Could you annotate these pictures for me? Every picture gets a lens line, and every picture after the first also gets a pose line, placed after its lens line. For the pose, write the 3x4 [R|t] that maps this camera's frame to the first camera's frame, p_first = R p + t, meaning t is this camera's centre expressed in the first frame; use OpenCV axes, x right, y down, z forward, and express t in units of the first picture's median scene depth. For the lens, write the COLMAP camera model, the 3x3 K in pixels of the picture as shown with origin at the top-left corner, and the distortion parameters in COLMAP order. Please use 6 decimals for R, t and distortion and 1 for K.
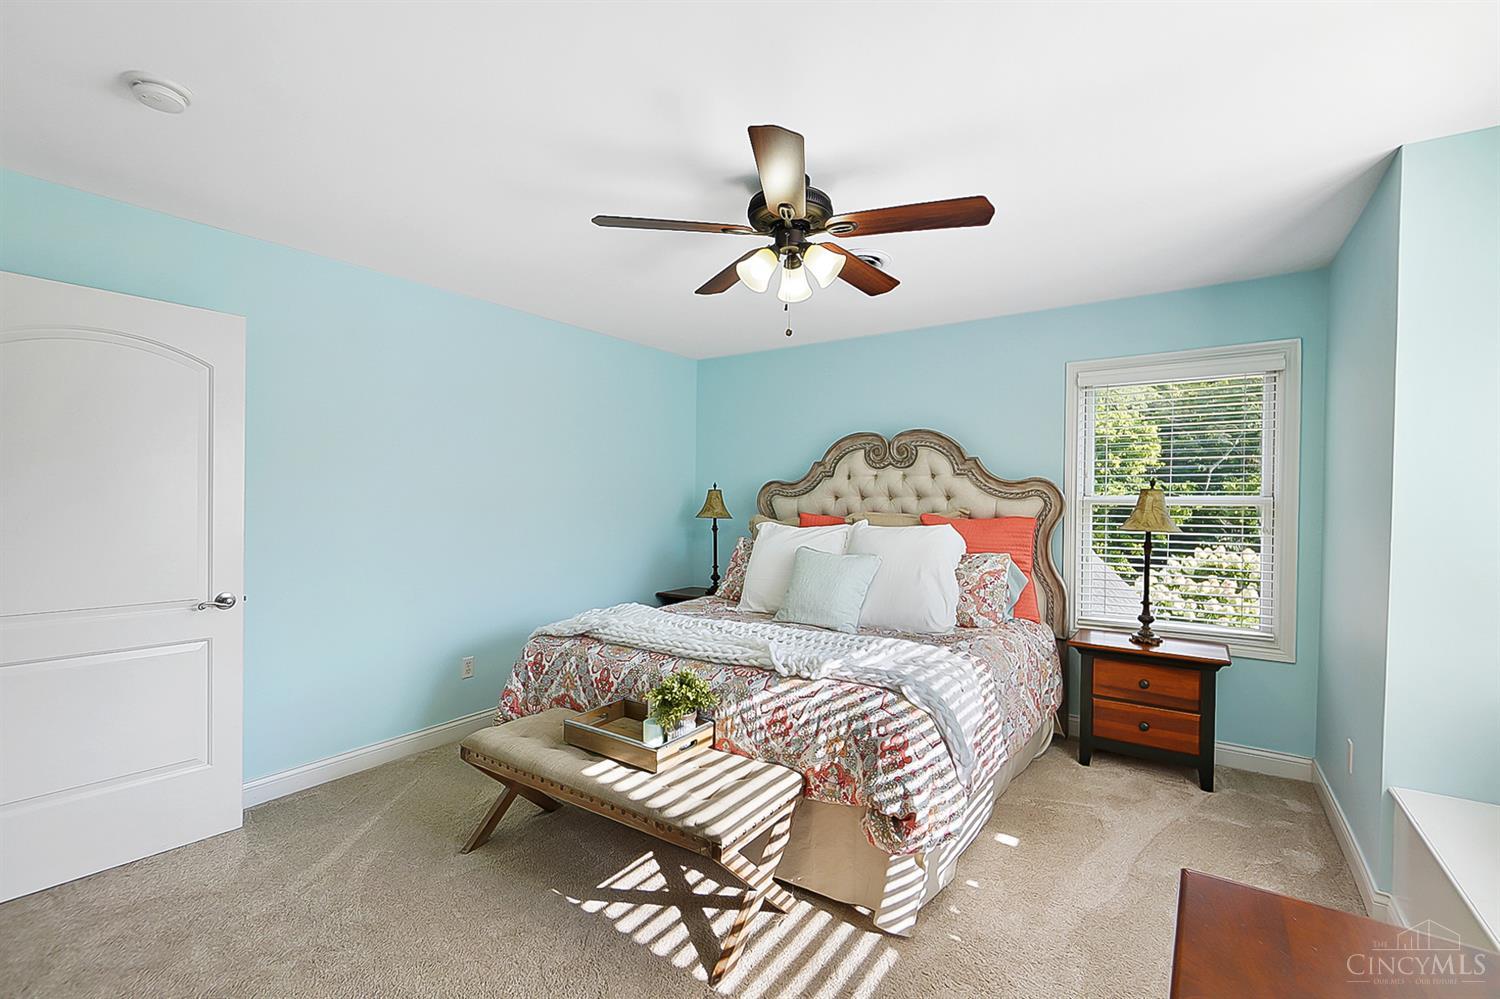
lens RADIAL K [[647.3, 0, 748.2], [0, 647.3, 503.8], [0, 0, 1]] dist [-0.007816, -0.000229]
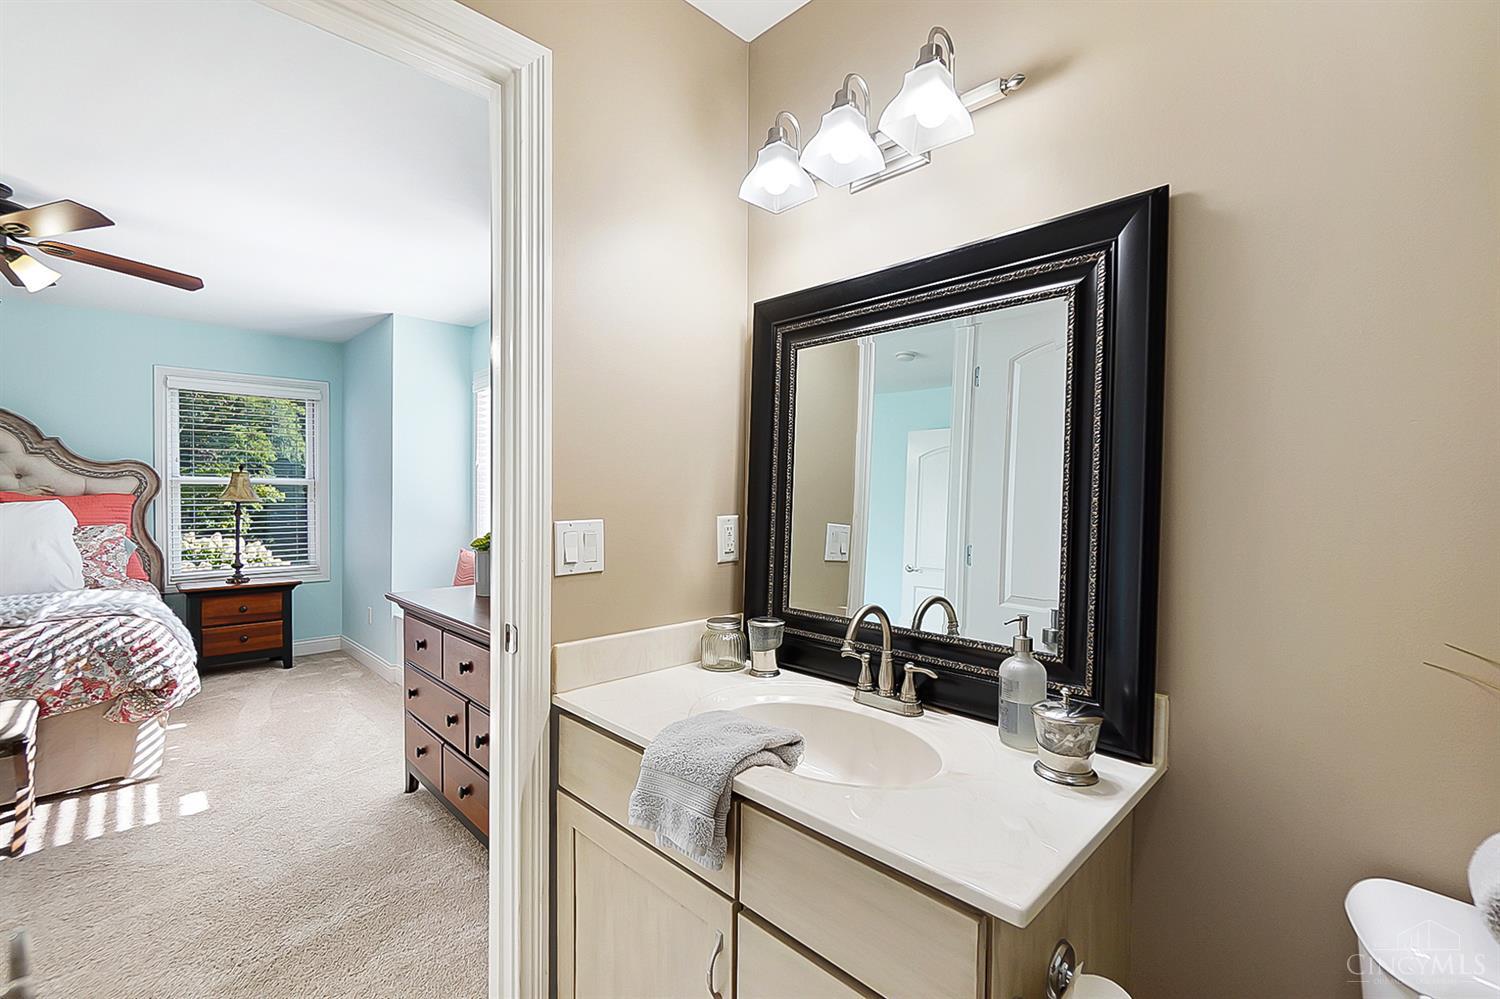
lens RADIAL K [[647.3, 0, 748.2], [0, 647.3, 503.8], [0, 0, 1]] dist [-0.007816, -0.000229]
pose [[0.187246, -0.020482, 0.982100, -0.643165], [0.006119, 0.999788, 0.019685, 0.029863], [-0.982294, 0.002323, 0.187331, -0.407735]]
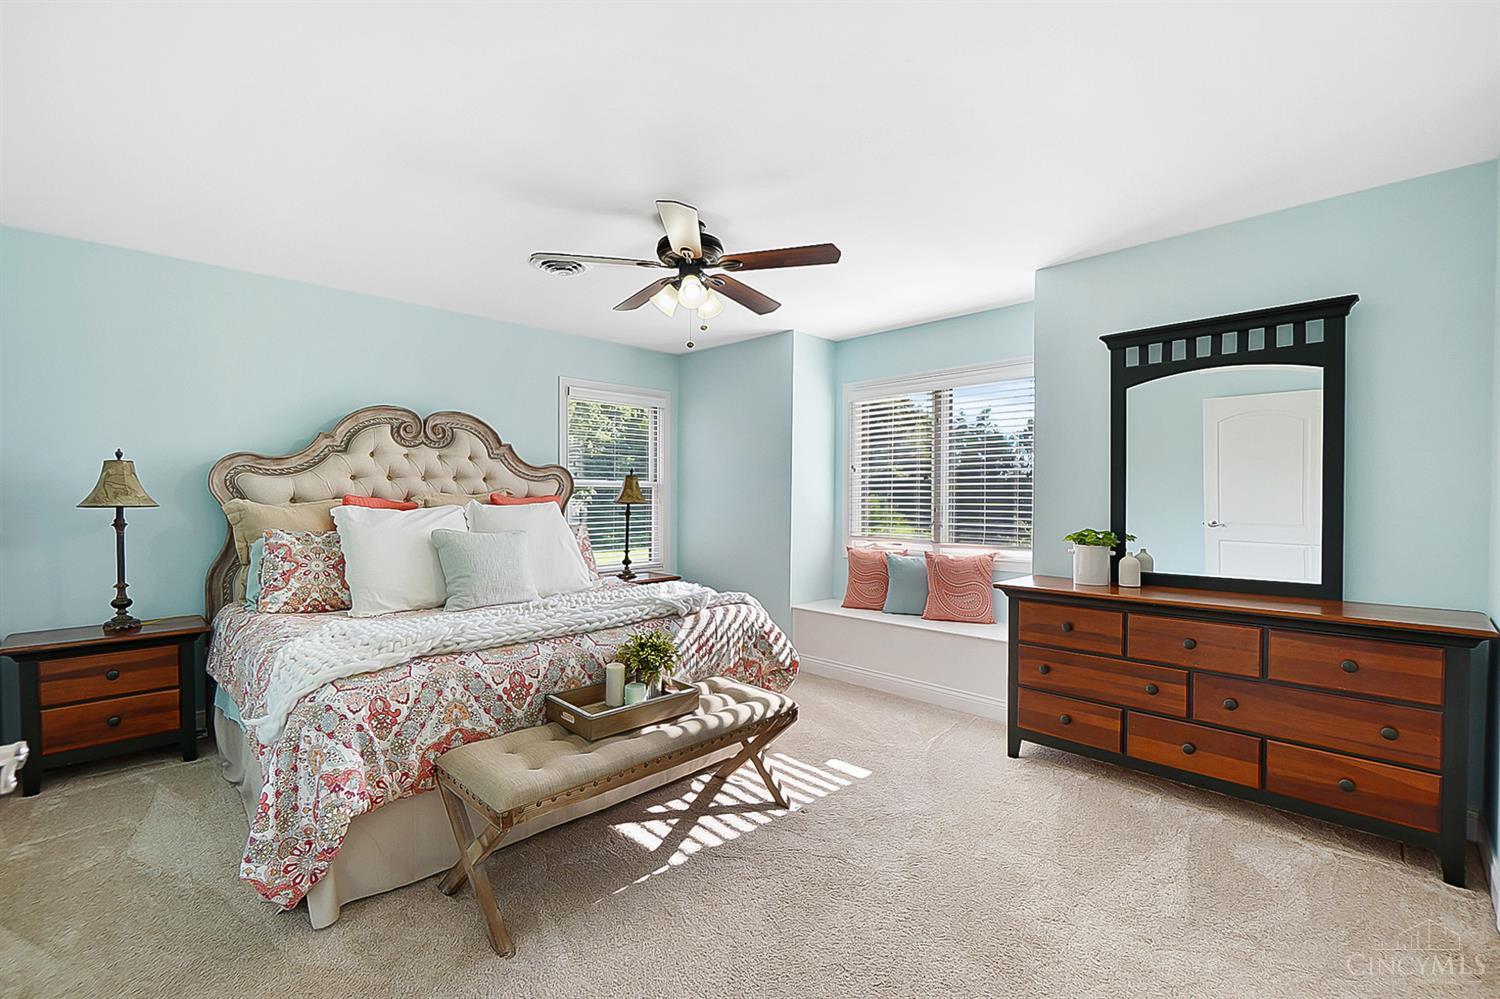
lens RADIAL K [[647.3, 0, 748.2], [0, 647.3, 503.8], [0, 0, 1]] dist [-0.007816, -0.000229]
pose [[0.183623, -0.019324, 0.982807, -0.964736], [0.006582, 0.999809, 0.018428, 0.020953], [-0.982975, 0.003085, 0.183715, 0.533983]]
